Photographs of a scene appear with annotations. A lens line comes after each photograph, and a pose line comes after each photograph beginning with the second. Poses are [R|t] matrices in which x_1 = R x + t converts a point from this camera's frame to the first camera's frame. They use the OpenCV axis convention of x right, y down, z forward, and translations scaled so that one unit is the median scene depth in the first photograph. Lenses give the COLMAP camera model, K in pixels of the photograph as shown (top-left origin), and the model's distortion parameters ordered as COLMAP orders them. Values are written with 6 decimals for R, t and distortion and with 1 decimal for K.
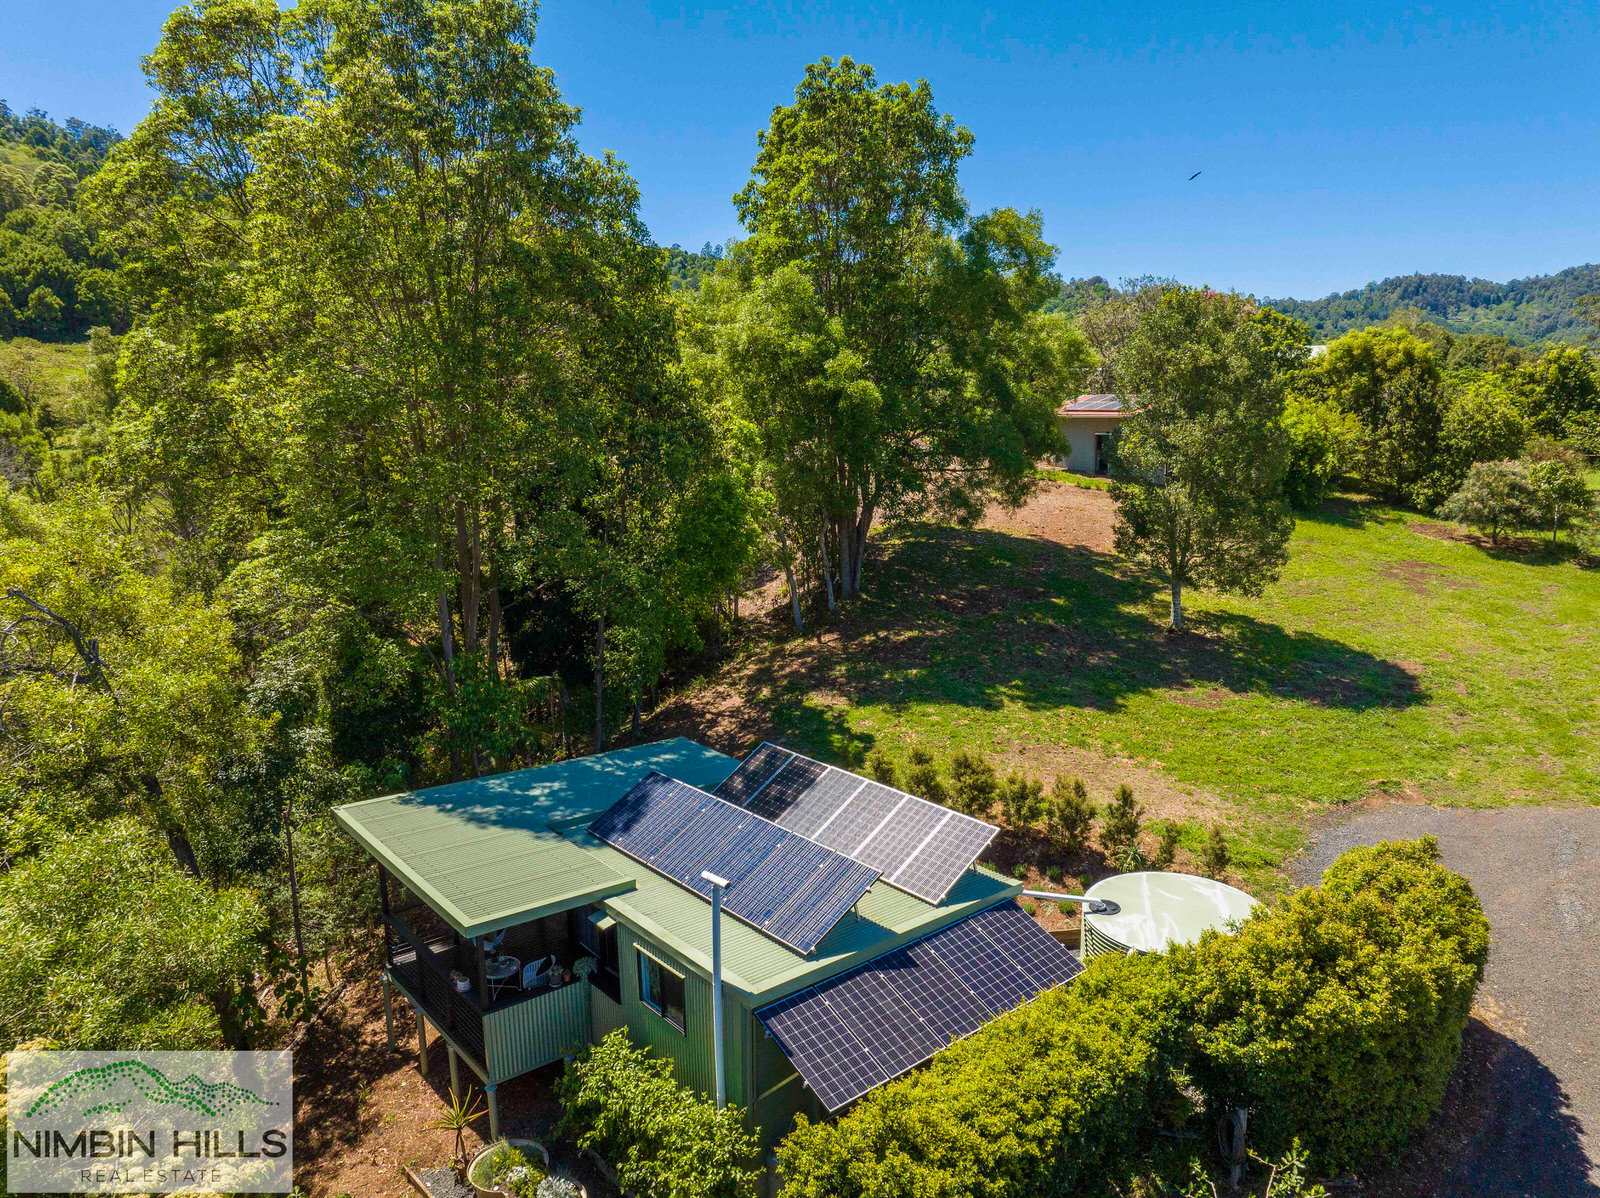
lens RADIAL K [[1107.4, 0, 800.0], [0, 1107.4, 599.0], [0, 0, 1]] dist [-0.068508, 0.036590]
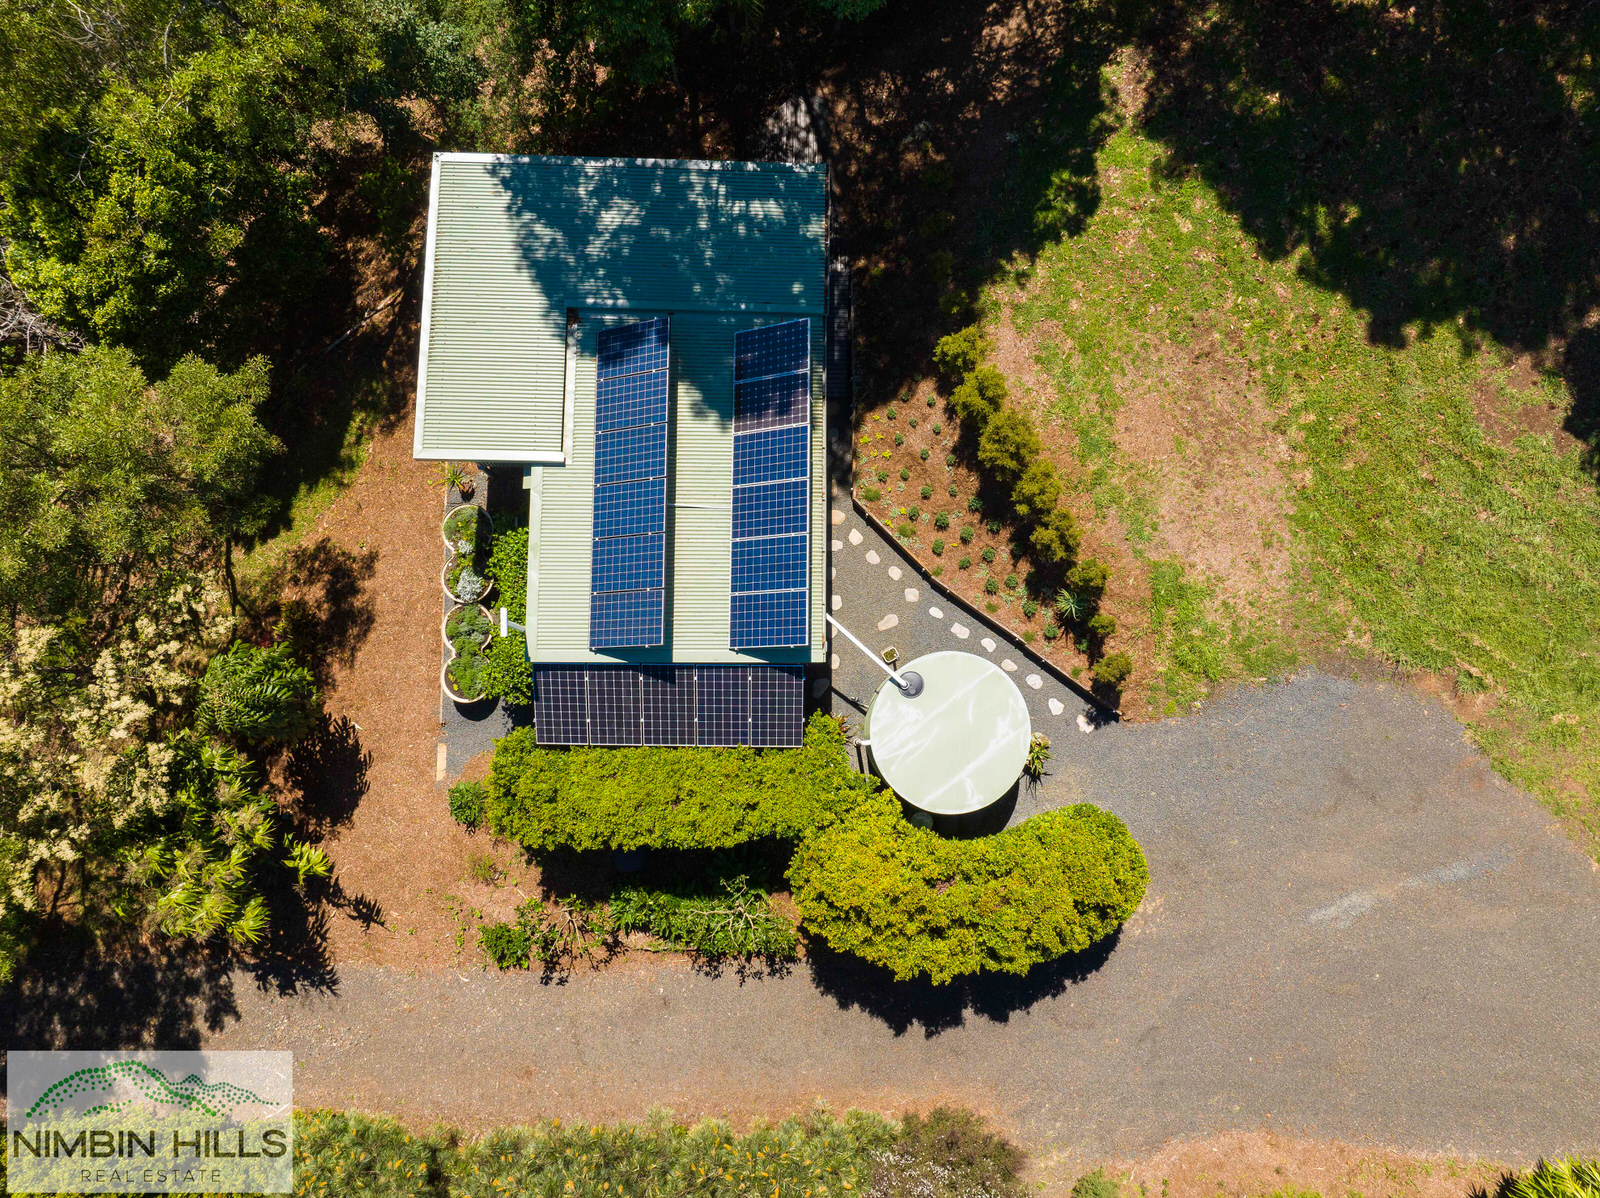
lens RADIAL K [[1107.4, 0, 800.0], [0, 1107.4, 599.0], [0, 0, 1]] dist [-0.068508, 0.036590]
pose [[0.772180, 0.632952, -0.055768, 0.128480], [-0.154879, 0.272611, 0.949577, -0.537229], [0.616239, -0.724607, 0.308536, 0.423027]]
